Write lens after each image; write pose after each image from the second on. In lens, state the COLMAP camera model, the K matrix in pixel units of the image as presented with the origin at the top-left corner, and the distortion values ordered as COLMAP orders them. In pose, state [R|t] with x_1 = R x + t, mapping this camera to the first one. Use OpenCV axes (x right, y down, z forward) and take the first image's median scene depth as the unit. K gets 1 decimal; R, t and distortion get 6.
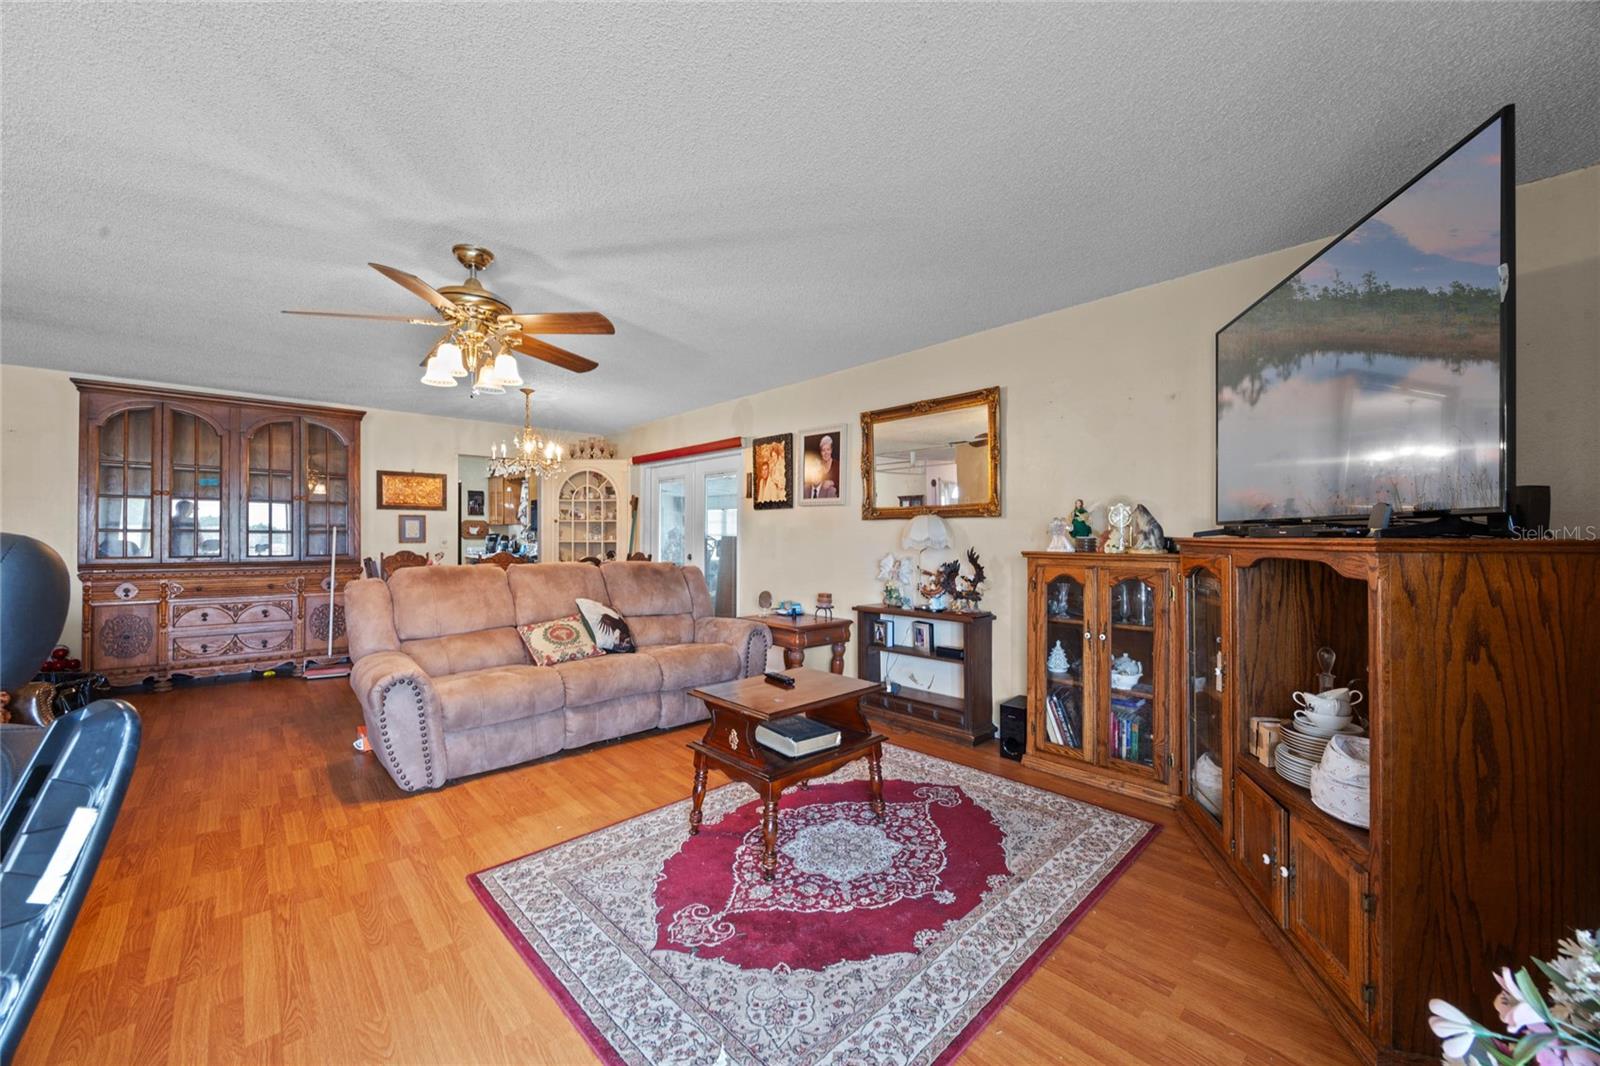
lens RADIAL K [[613.9, 0, 800.0], [0, 613.9, 533.0], [0, 0, 1]] dist [-0.001549, -0.000032]
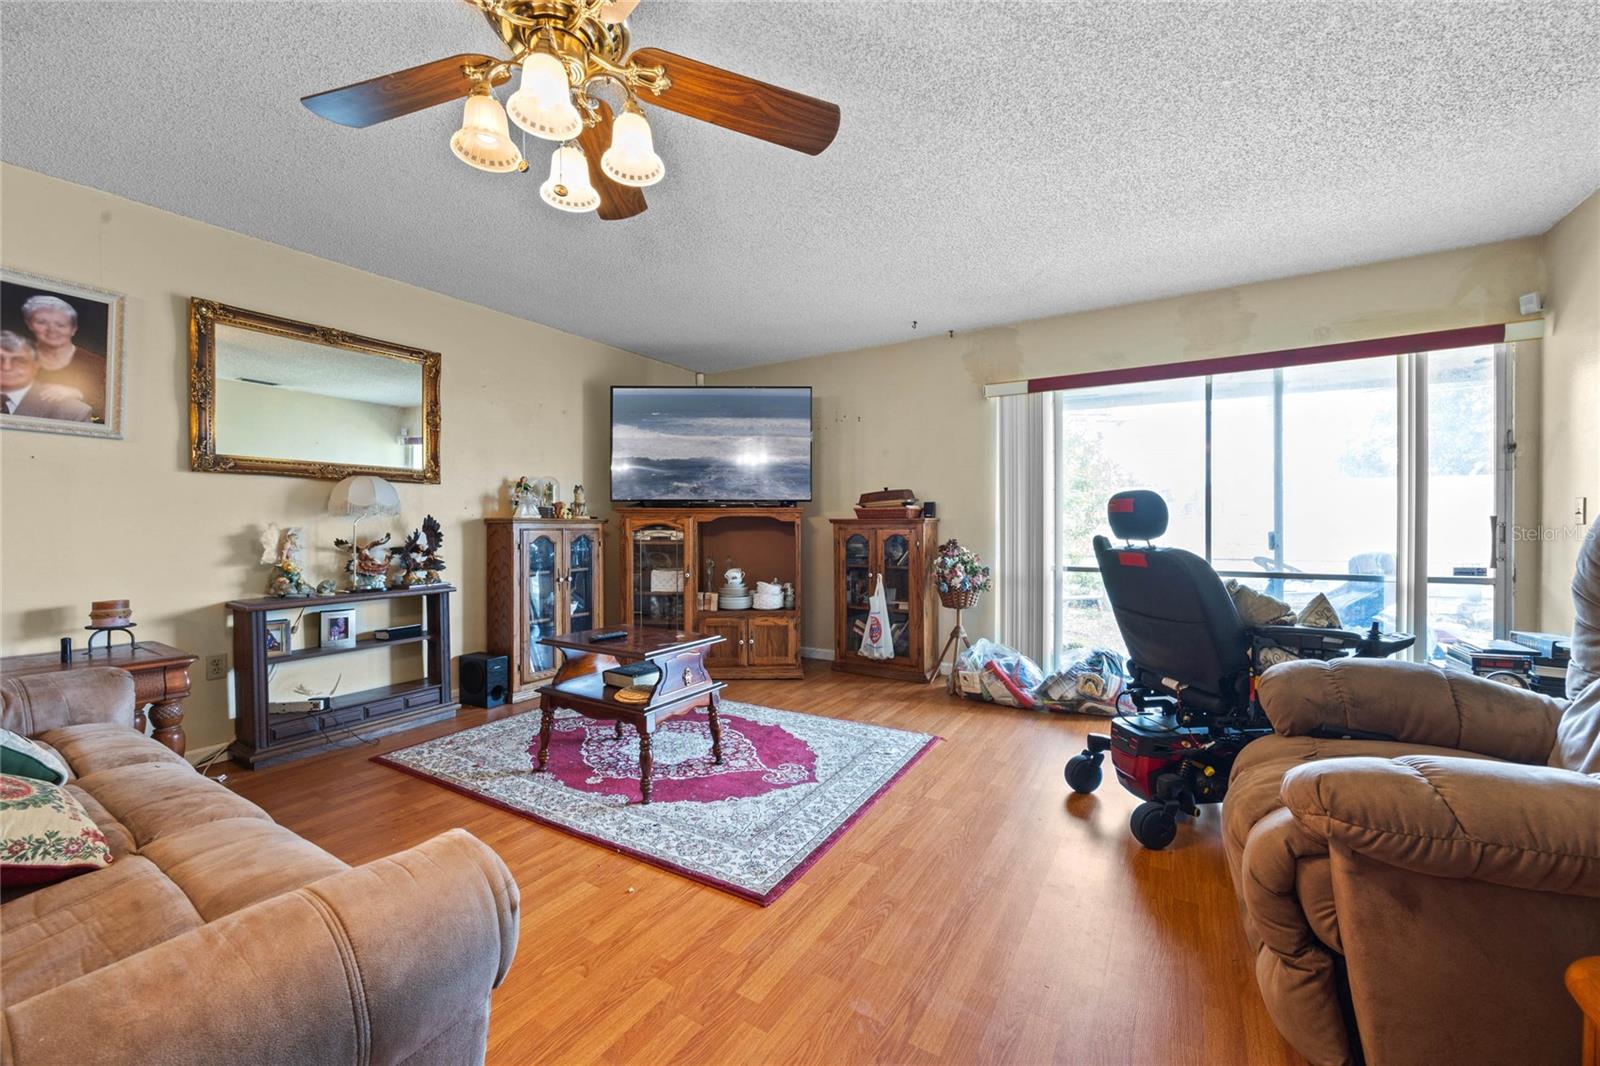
lens RADIAL K [[613.9, 0, 800.0], [0, 613.9, 533.0], [0, 0, 1]] dist [-0.001549, -0.000032]
pose [[-0.265993, -0.014532, 0.963865, -1.377392], [-0.004631, 0.999894, 0.013797, 0.061057], [-0.963964, -0.000794, -0.266032, 1.216682]]
